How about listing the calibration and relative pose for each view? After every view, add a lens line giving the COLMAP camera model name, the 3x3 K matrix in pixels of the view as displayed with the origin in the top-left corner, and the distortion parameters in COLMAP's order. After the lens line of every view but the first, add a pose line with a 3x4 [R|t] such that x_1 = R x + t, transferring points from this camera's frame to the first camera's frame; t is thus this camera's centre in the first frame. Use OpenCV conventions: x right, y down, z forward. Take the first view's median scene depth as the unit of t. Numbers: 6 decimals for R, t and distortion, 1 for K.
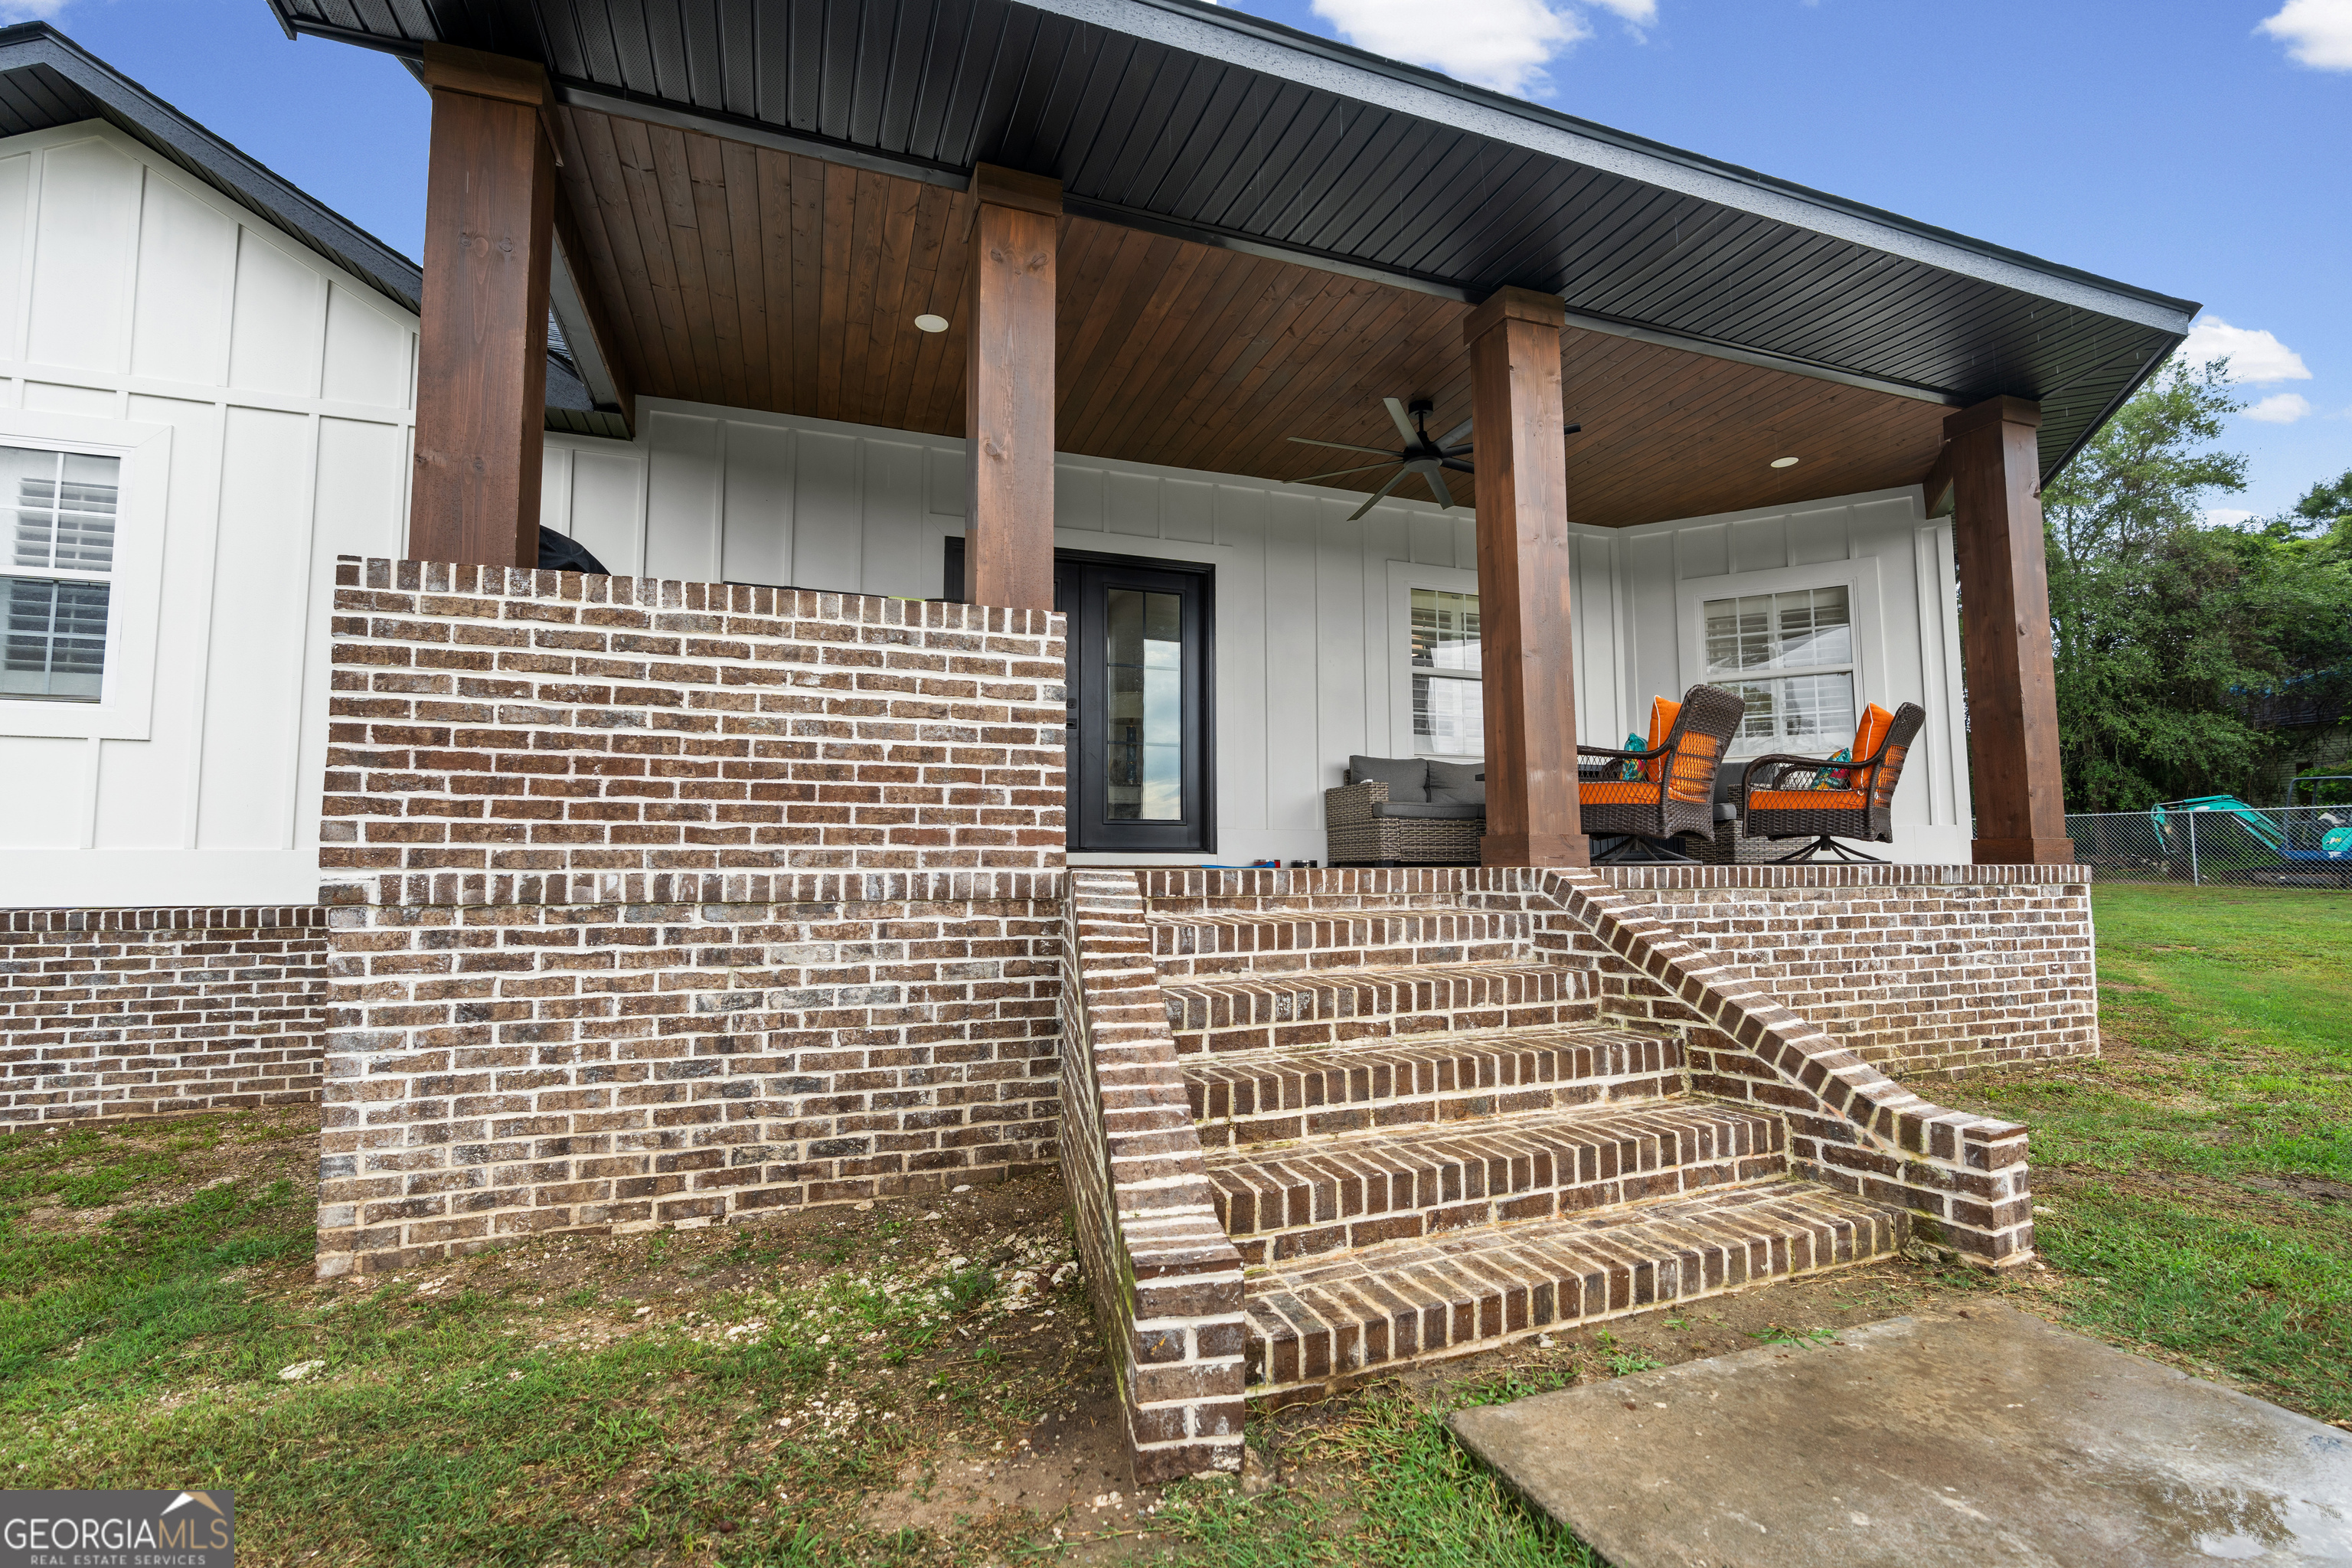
lens RADIAL K [[1052.9, 0, 1174.2], [0, 1052.9, 730.2], [0, 0, 1]] dist [-0.004852, 0.001210]
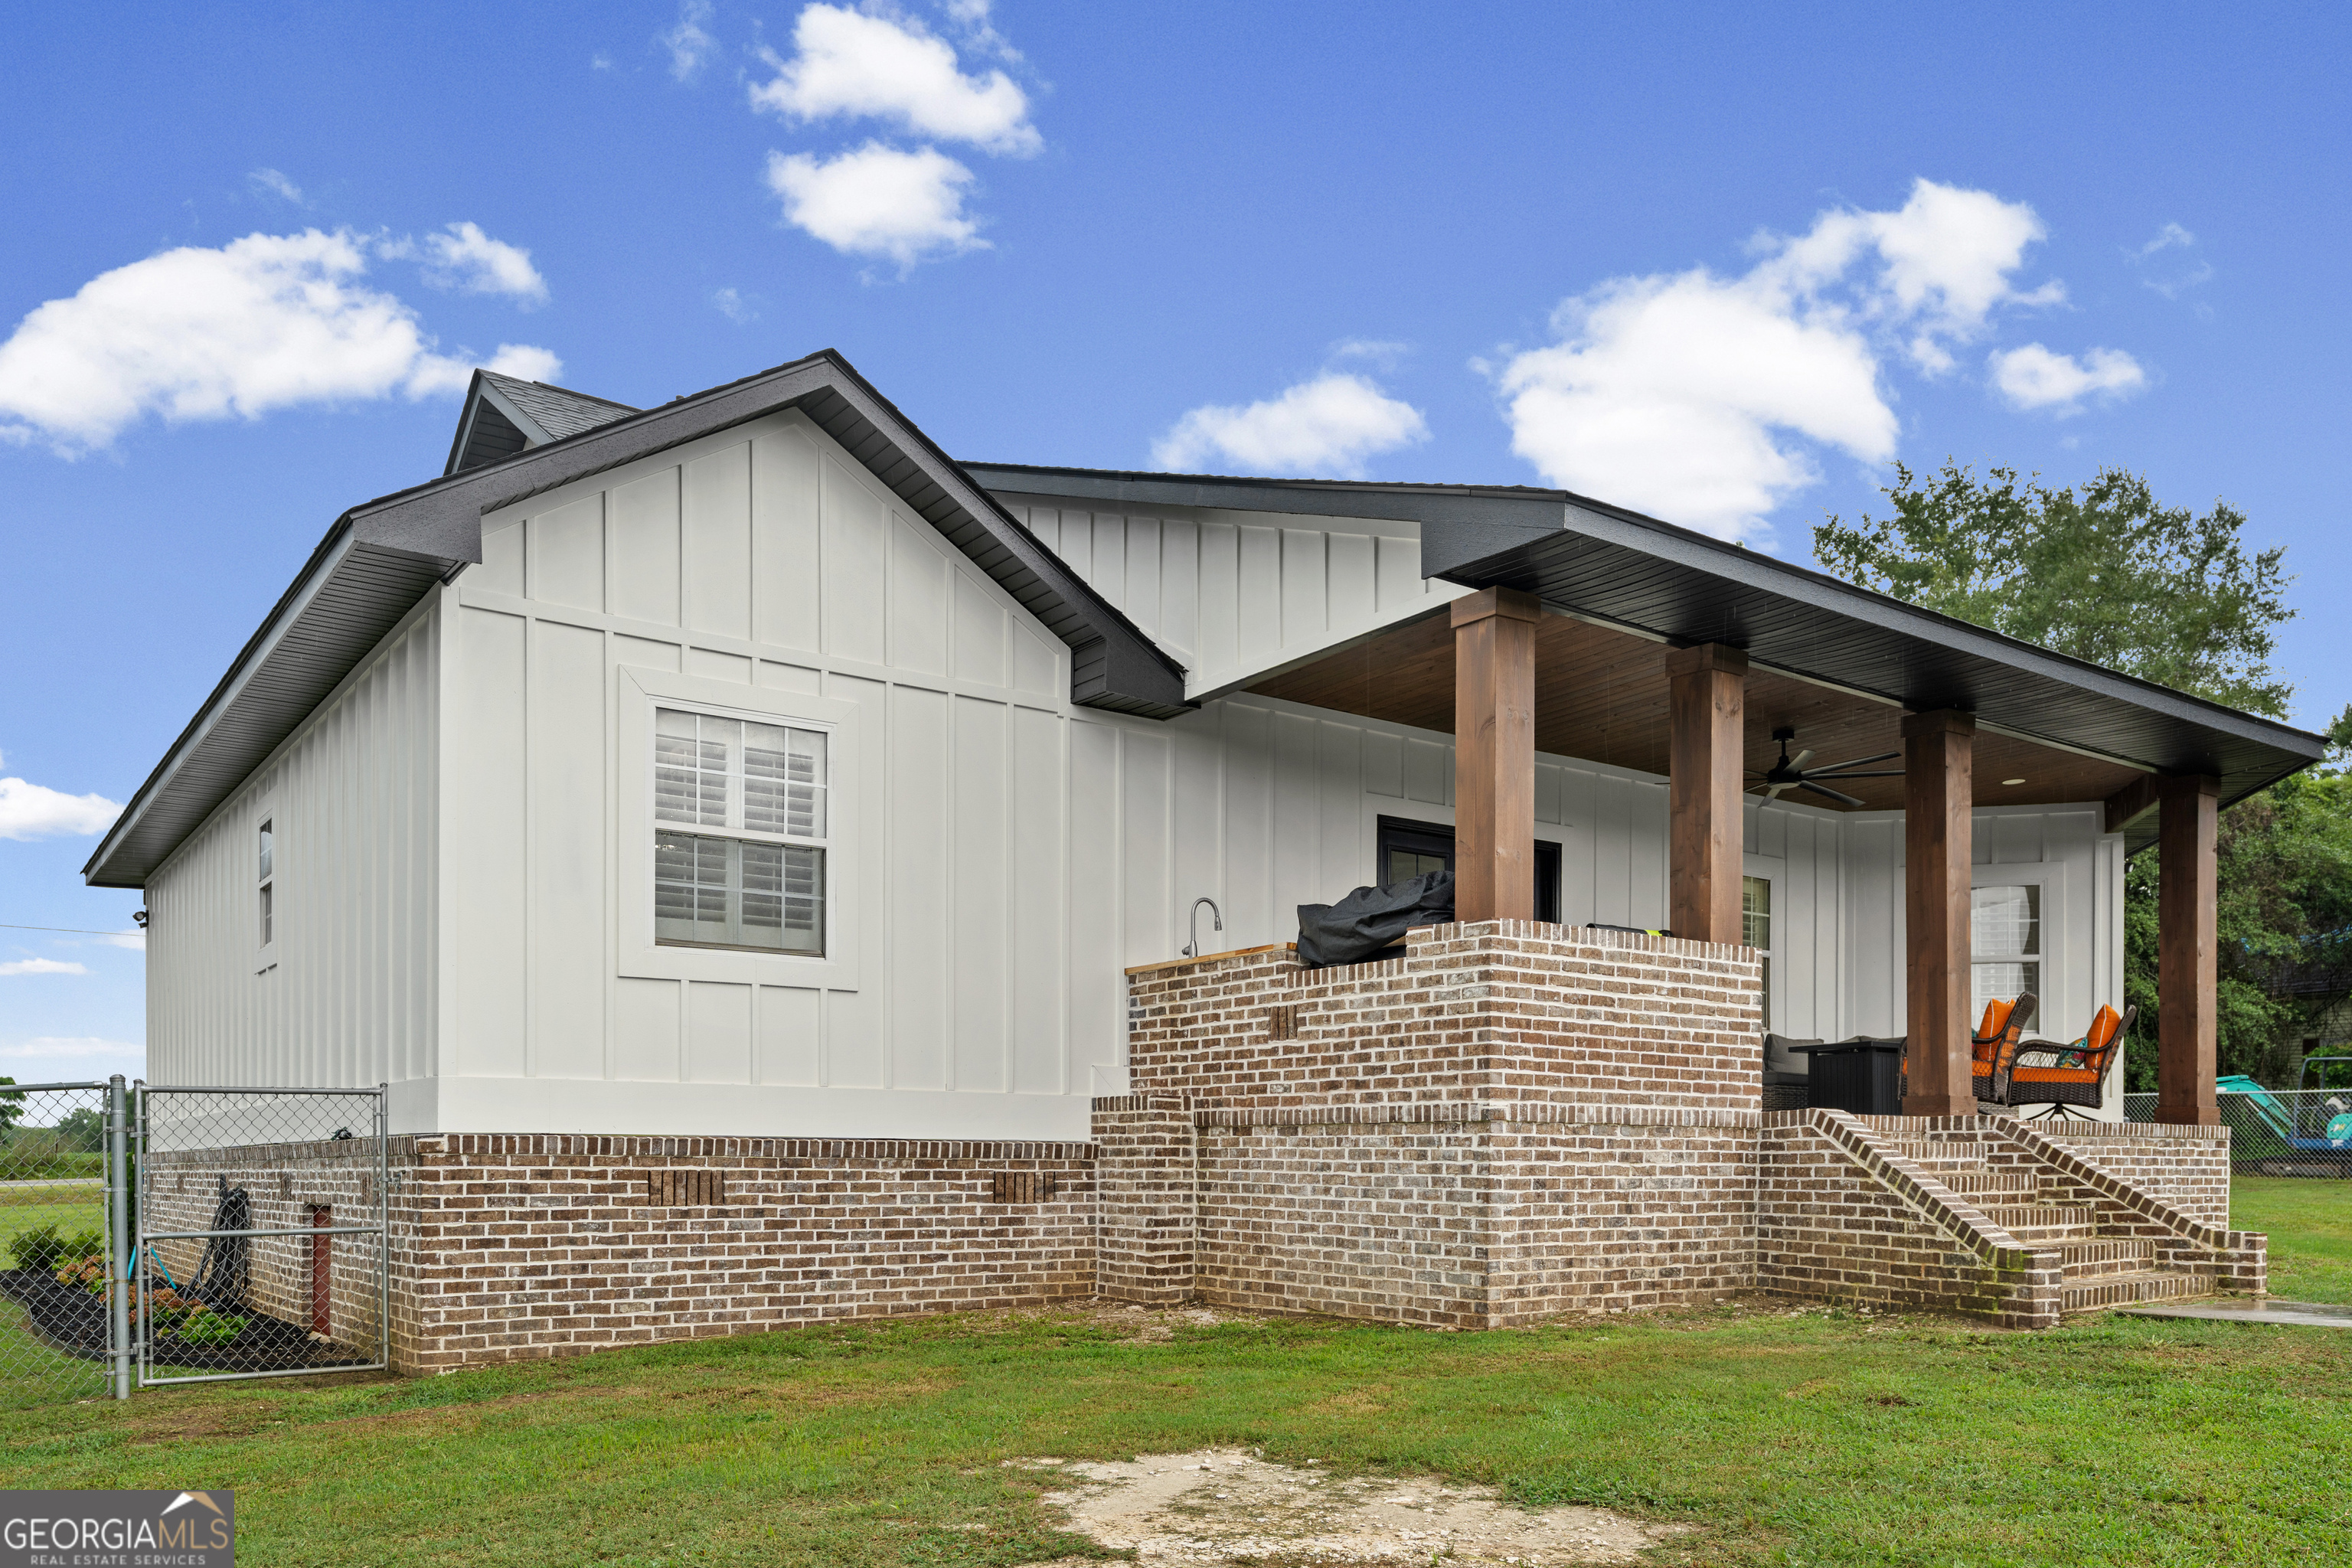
lens RADIAL K [[1846.4, 0, 1184.0], [0, 1846.4, 1050.7], [0, 0, 1]] dist [0.007815, 0.005514]
pose [[0.959213, 0.024877, 0.281589, -1.855537], [-0.043859, 0.997155, 0.061309, -0.098476], [-0.279263, -0.071159, 0.957574, -1.537826]]
